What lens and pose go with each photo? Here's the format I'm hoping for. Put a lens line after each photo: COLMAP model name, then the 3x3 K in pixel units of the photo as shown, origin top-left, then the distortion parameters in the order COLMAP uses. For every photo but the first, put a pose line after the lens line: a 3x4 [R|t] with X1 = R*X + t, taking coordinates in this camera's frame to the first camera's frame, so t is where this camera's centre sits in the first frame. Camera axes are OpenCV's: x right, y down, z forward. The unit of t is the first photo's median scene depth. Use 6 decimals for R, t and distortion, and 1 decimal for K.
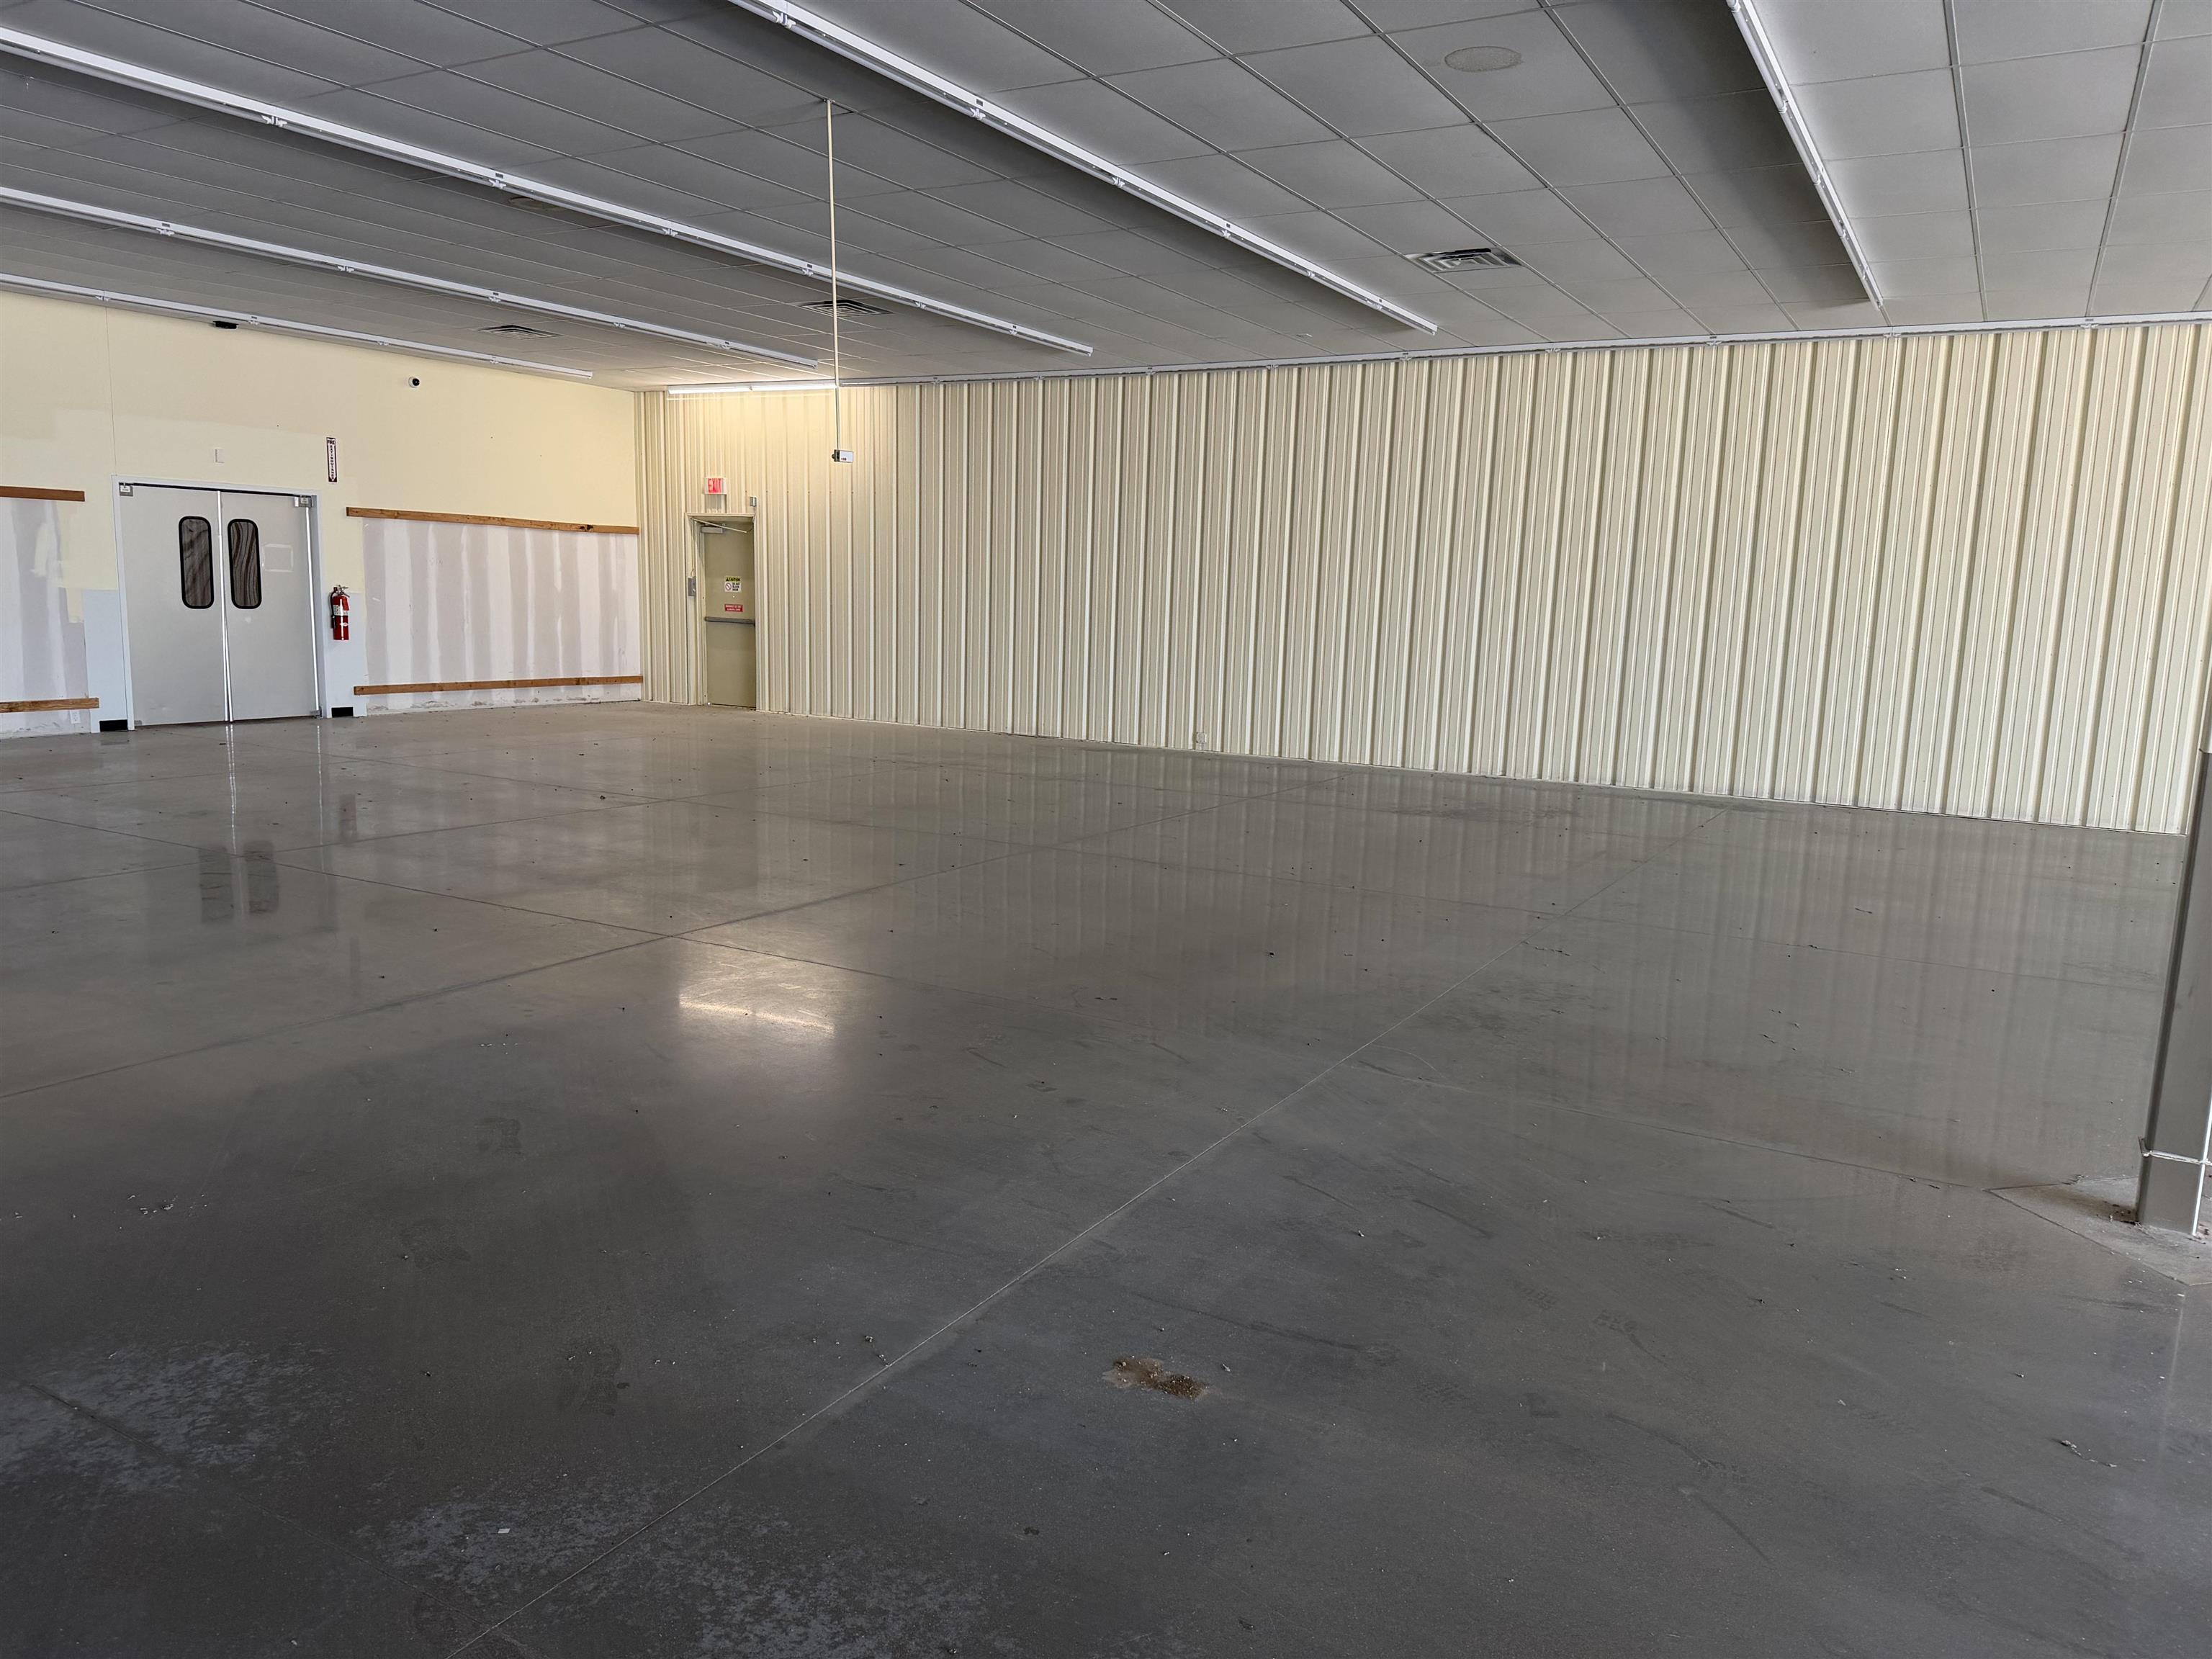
lens RADIAL K [[1580.0, 0, 1106.0], [0, 1580.0, 829.5], [0, 0, 1]] dist [0.083432, -0.103573]
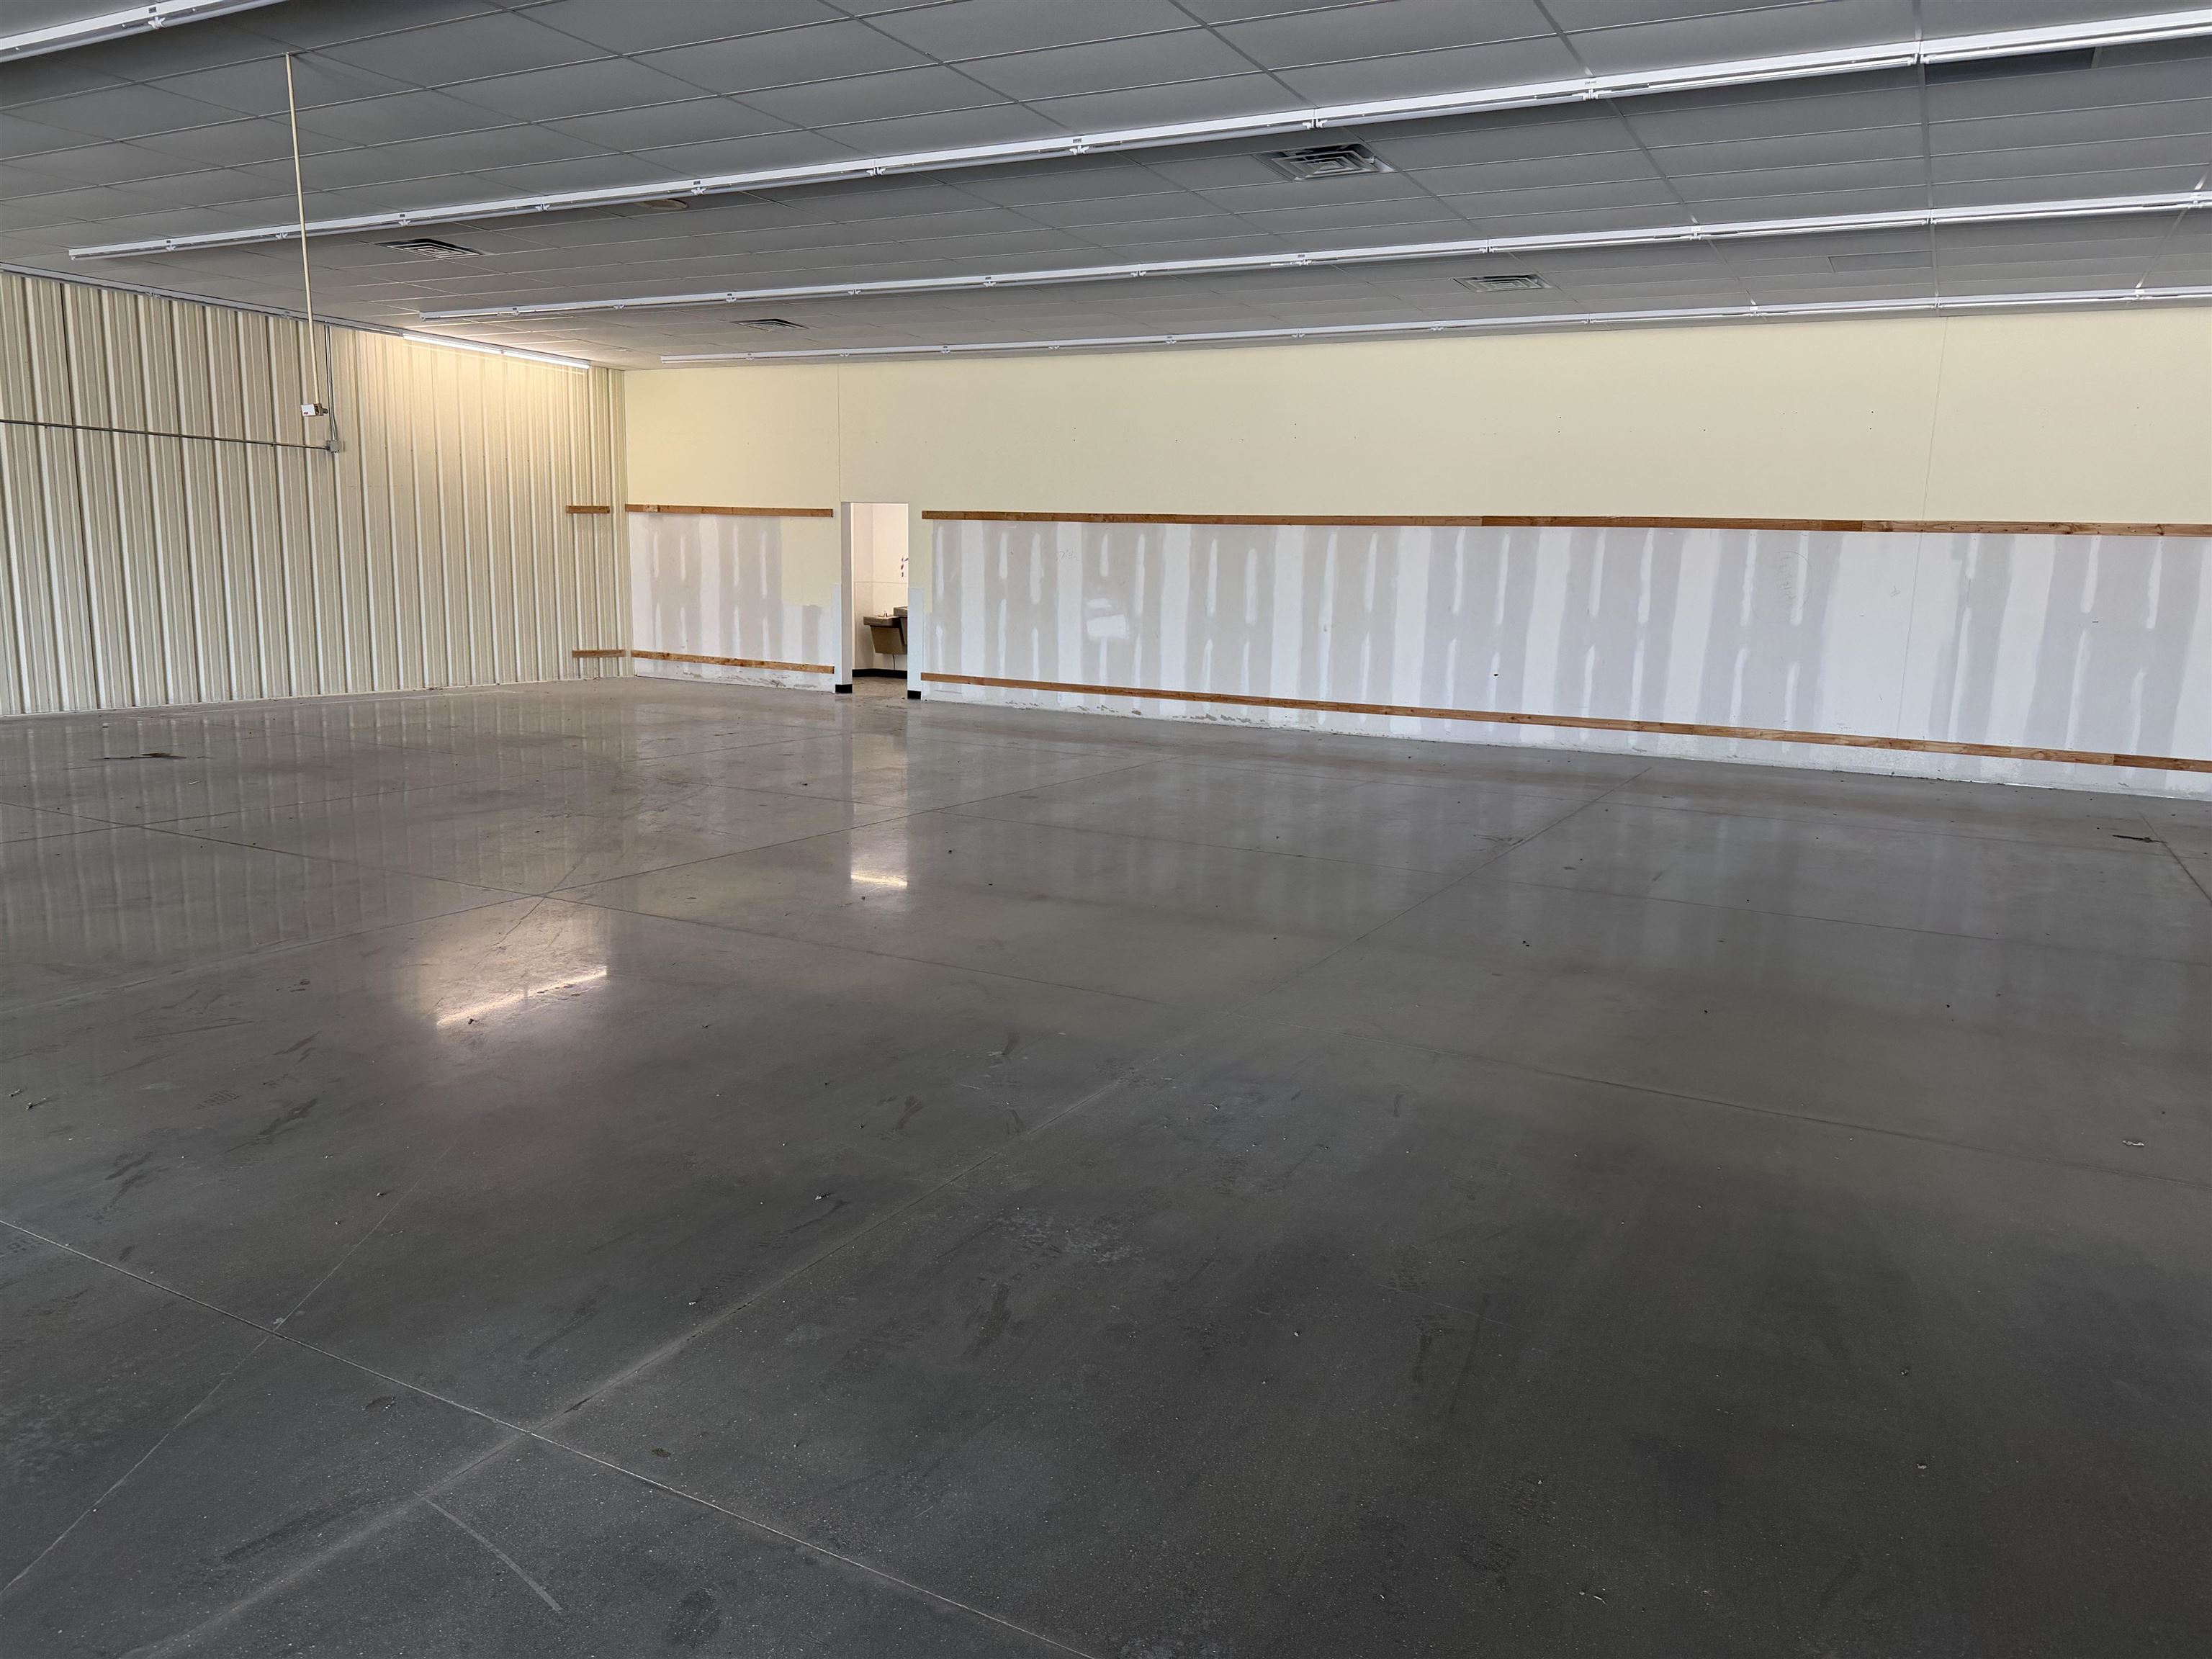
lens RADIAL K [[1580.0, 0, 1106.0], [0, 1580.0, 829.5], [0, 0, 1]] dist [0.083432, -0.103573]
pose [[0.019997, 0.136748, -0.990404, 0.606019], [-0.180721, 0.974779, 0.130942, -0.144429], [0.983331, 0.176369, 0.044206, 1.059073]]
